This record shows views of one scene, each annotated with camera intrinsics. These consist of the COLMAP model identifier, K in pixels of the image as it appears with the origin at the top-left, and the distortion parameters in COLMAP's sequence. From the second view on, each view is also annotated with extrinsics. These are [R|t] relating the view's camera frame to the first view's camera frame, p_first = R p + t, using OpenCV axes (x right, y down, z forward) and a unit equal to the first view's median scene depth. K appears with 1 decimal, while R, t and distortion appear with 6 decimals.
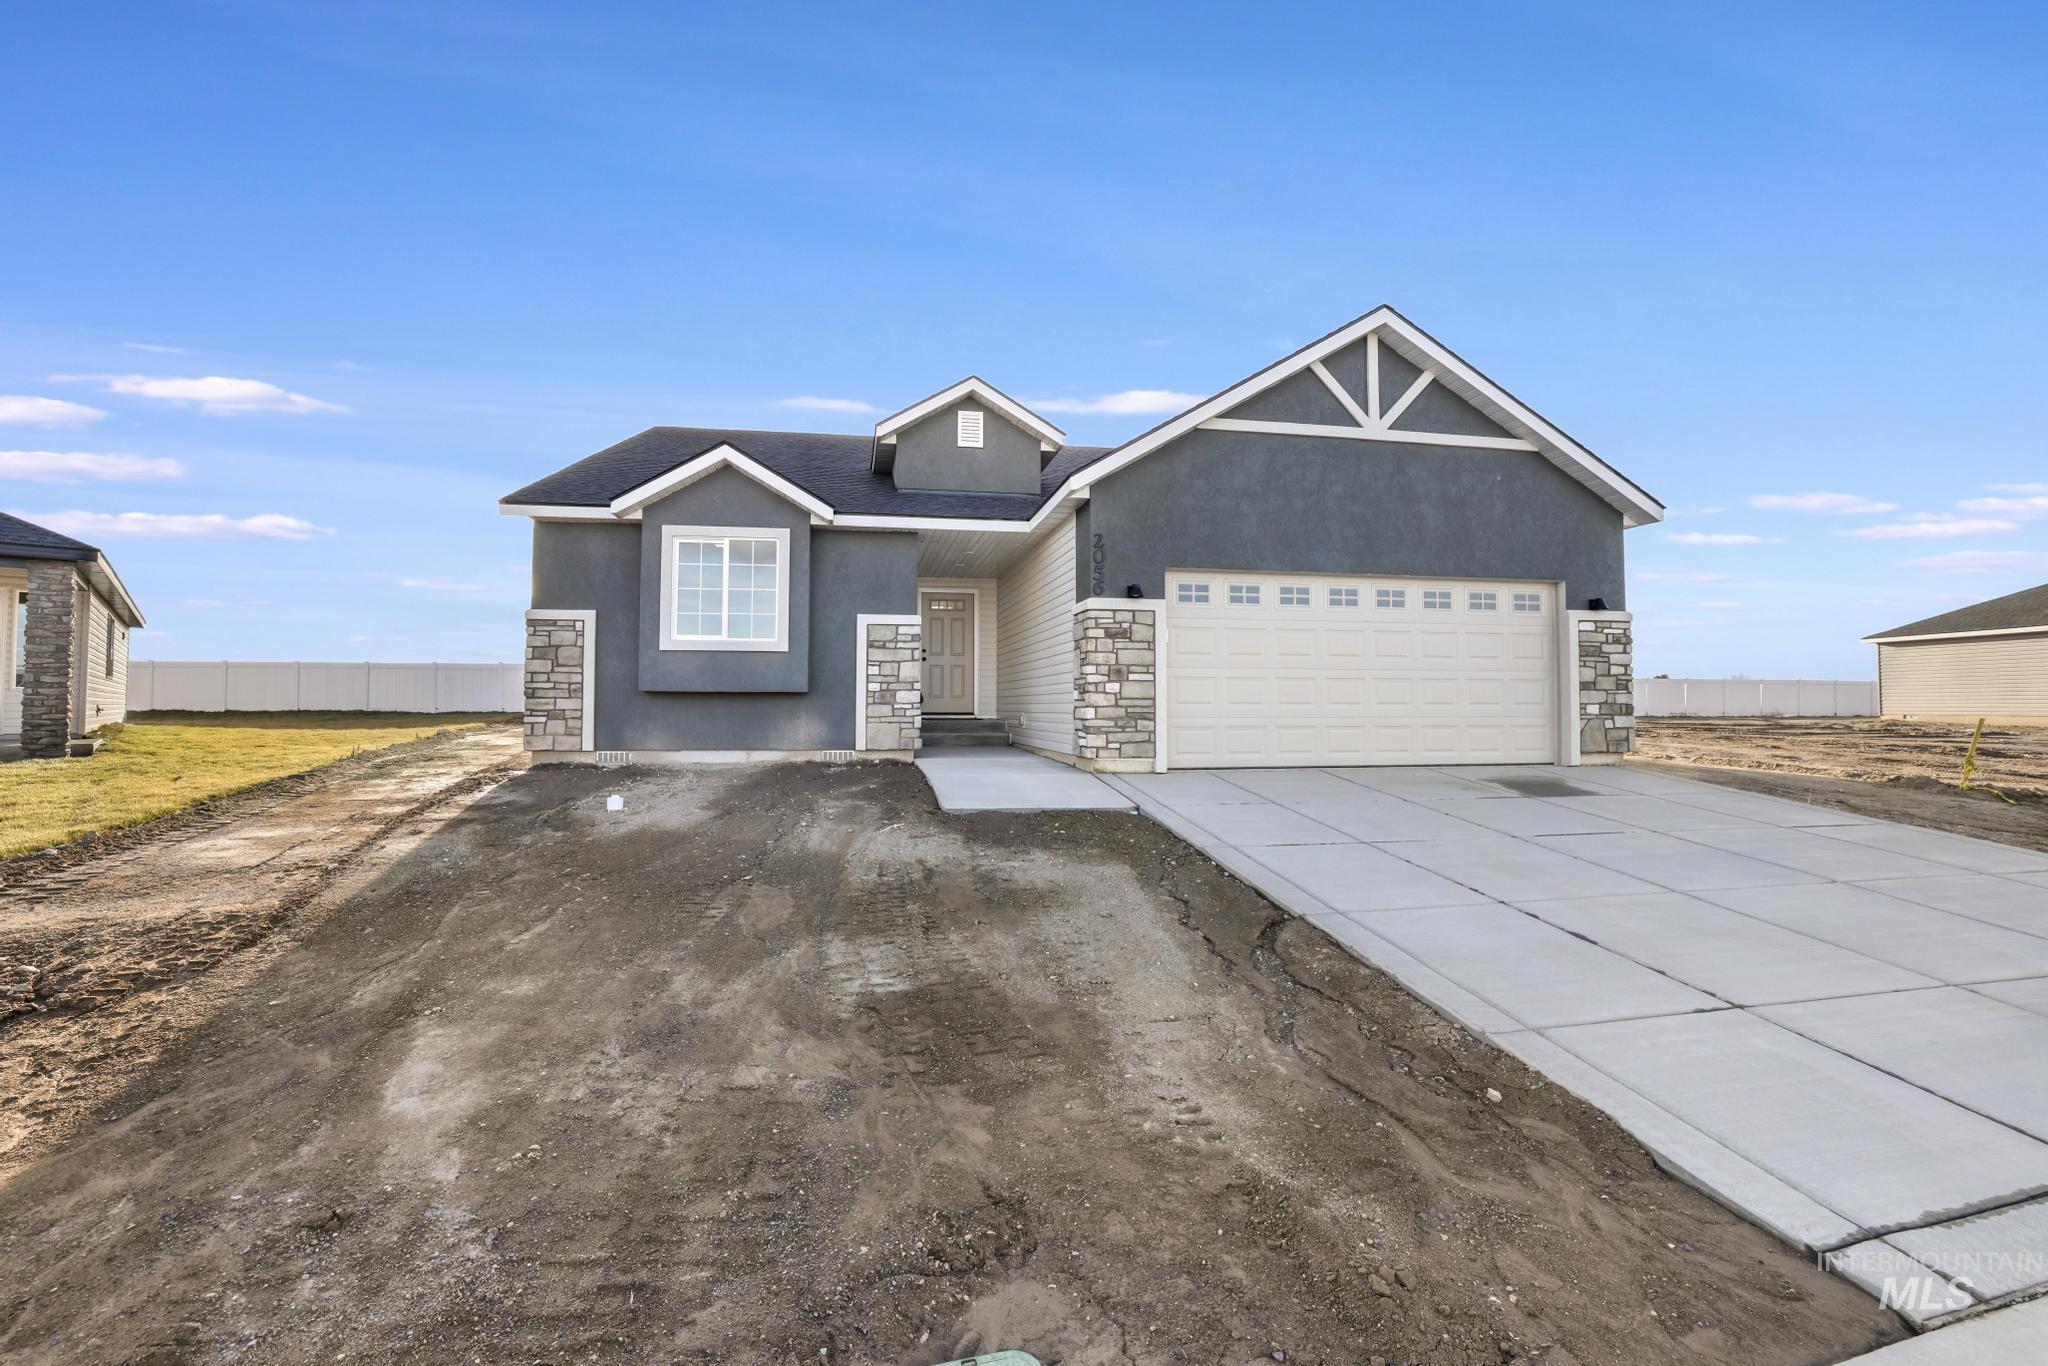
lens RADIAL K [[899.2, 0, 990.1], [0, 899.2, 676.4], [0, 0, 1]] dist [-0.044072, 0.016075]
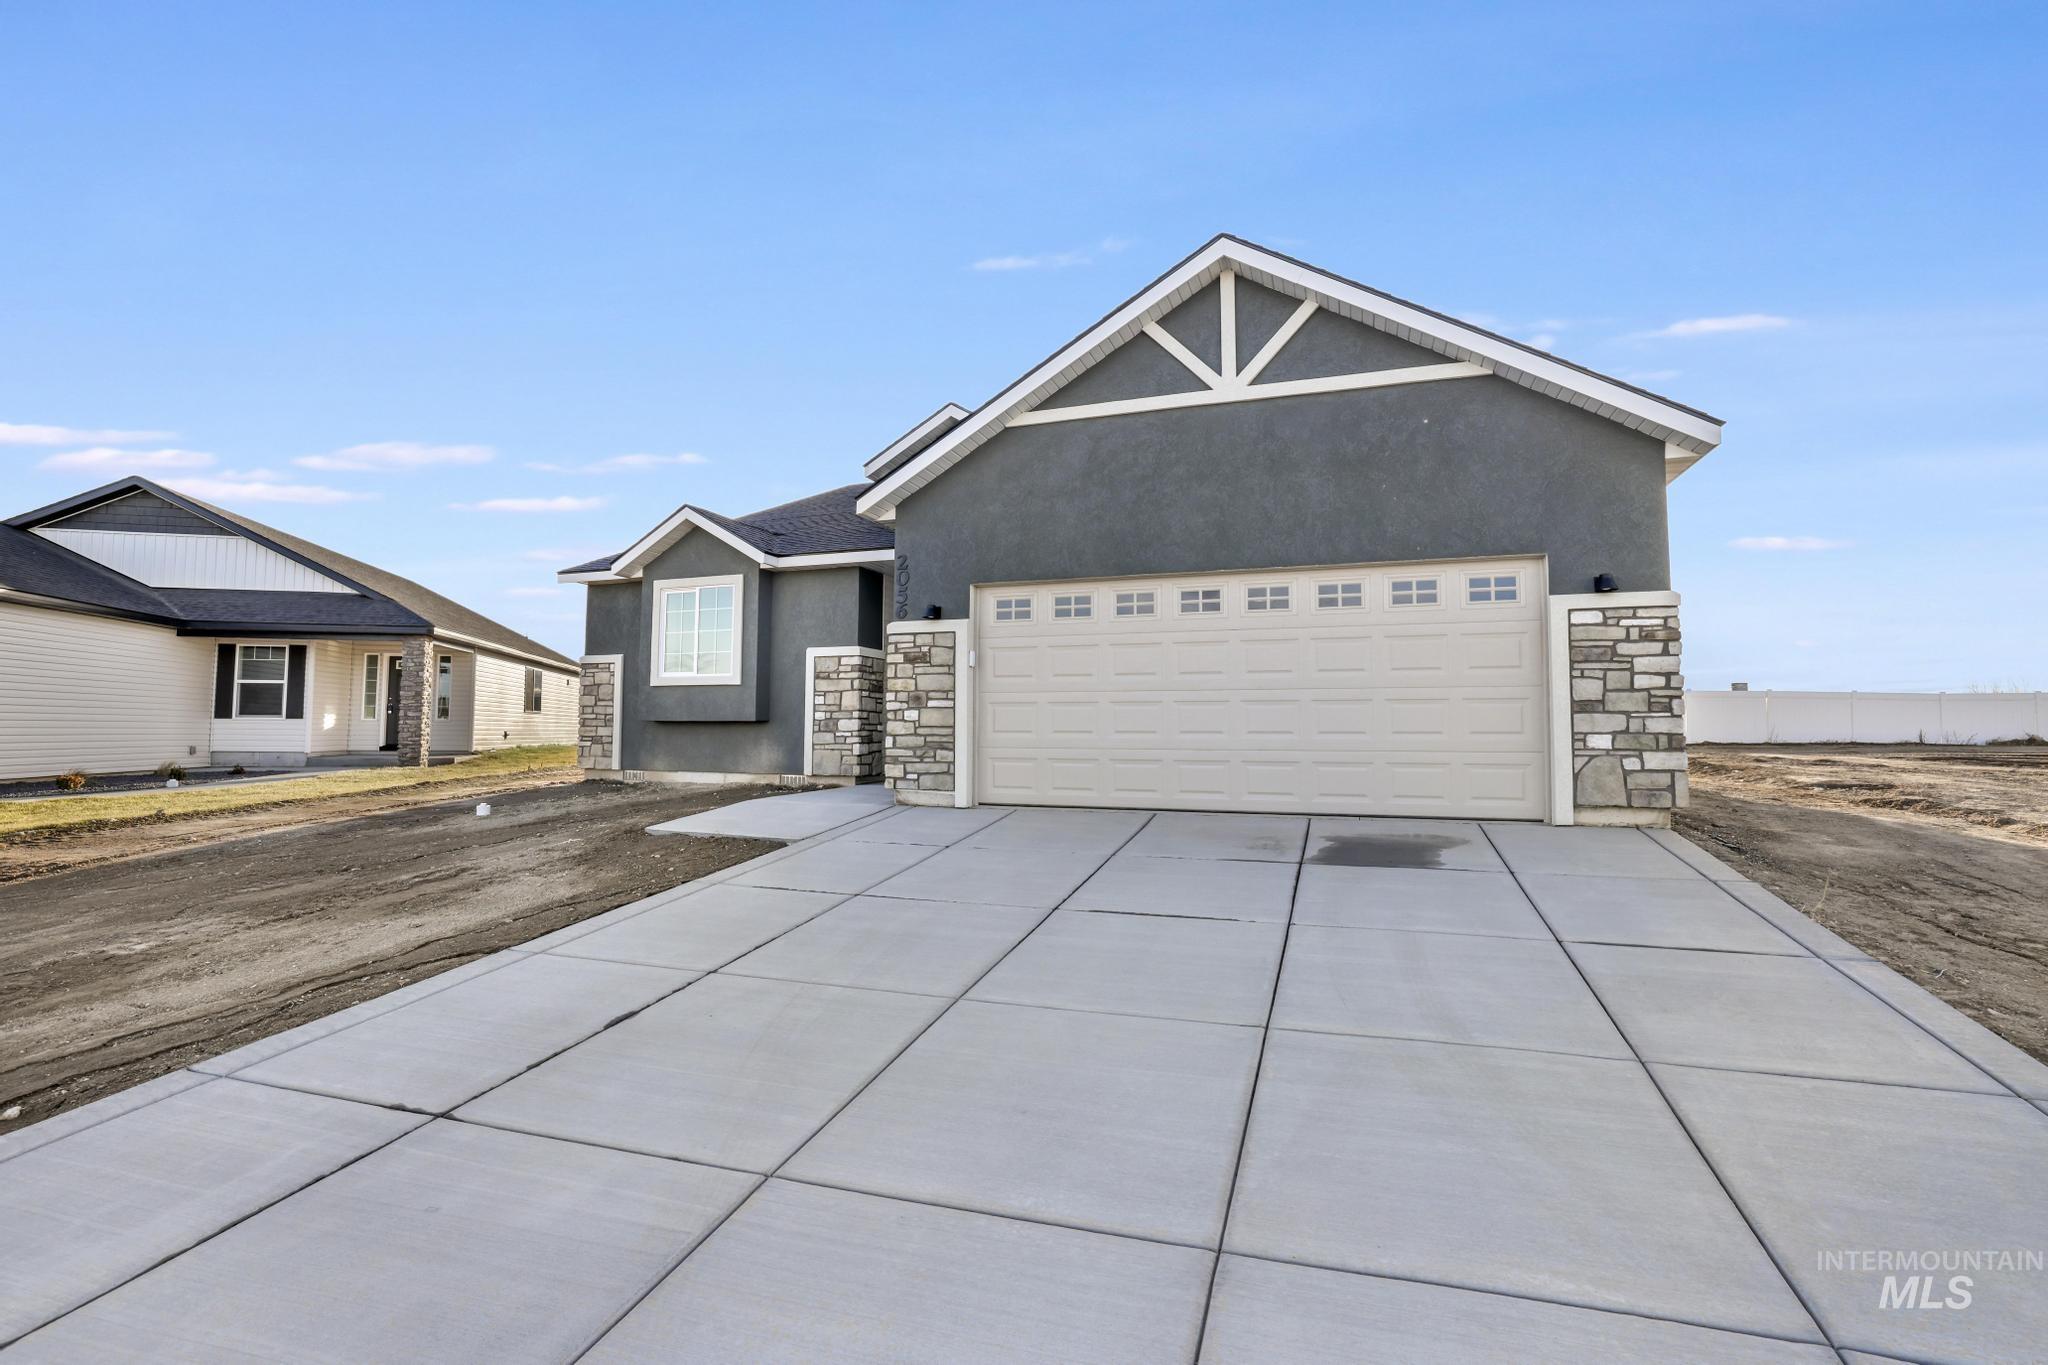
lens RADIAL K [[899.2, 0, 990.1], [0, 899.2, 675.9], [0, 0, 1]] dist [-0.044072, 0.016075]
pose [[0.868461, -0.029338, -0.494889, 0.611934], [0.014367, 0.999318, -0.034030, 0.004013], [0.495549, 0.022444, 0.868290, 0.195253]]
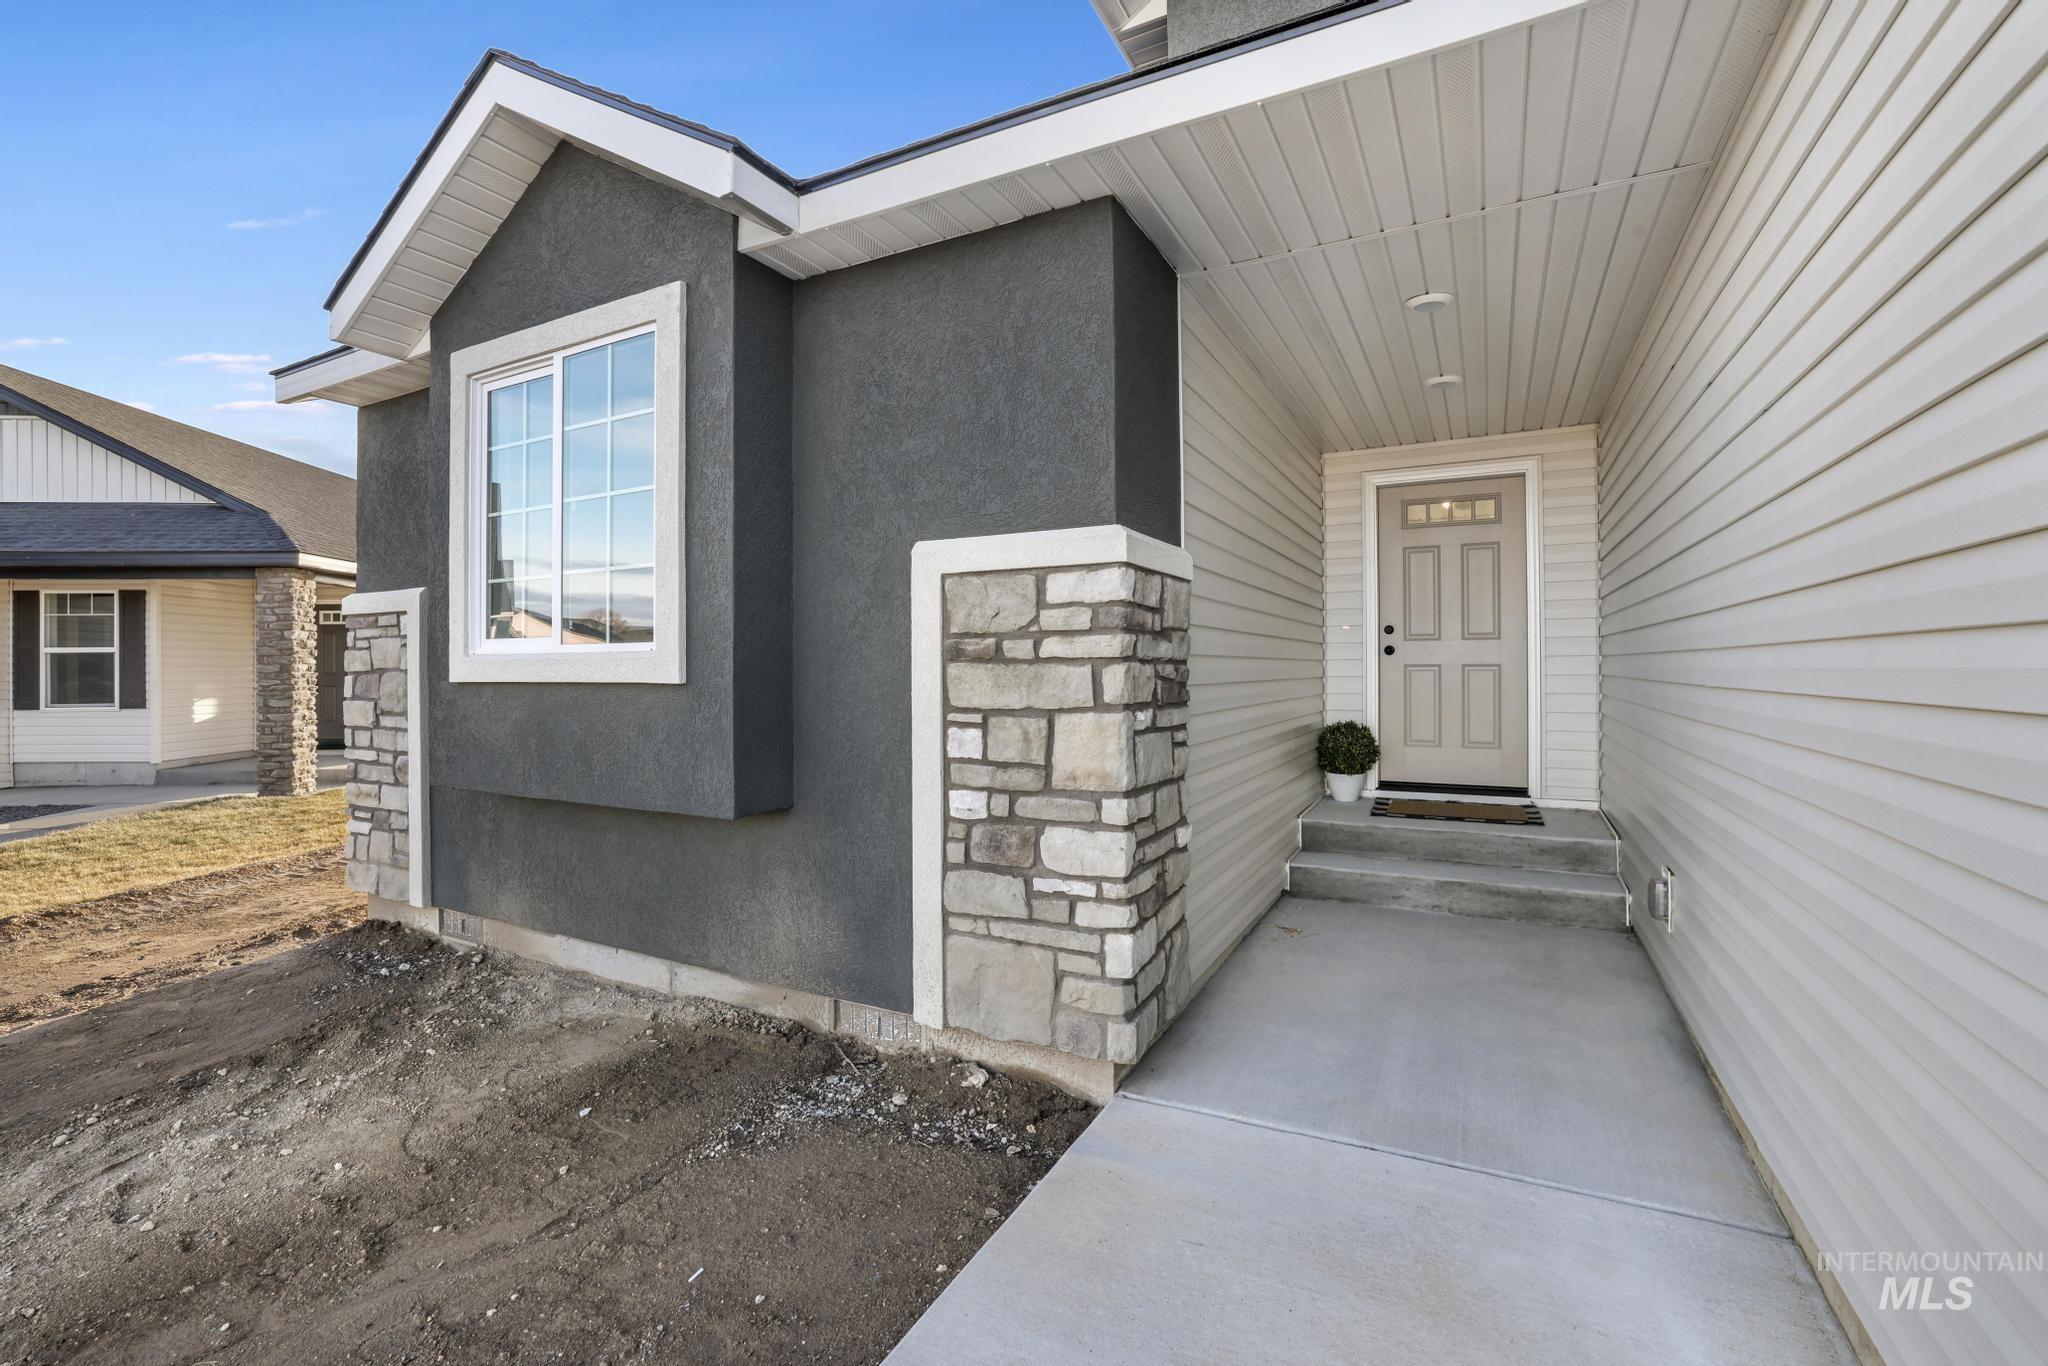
lens RADIAL K [[875.3, 0, 1023.1], [0, 875.3, 665.6], [0, 0, 1]] dist [-0.045912, 0.014130]
pose [[0.798003, -0.007385, -0.602608, 0.047452], [0.027819, 0.999310, 0.024593, -0.039072], [0.602010, -0.036389, 0.797659, 0.861339]]
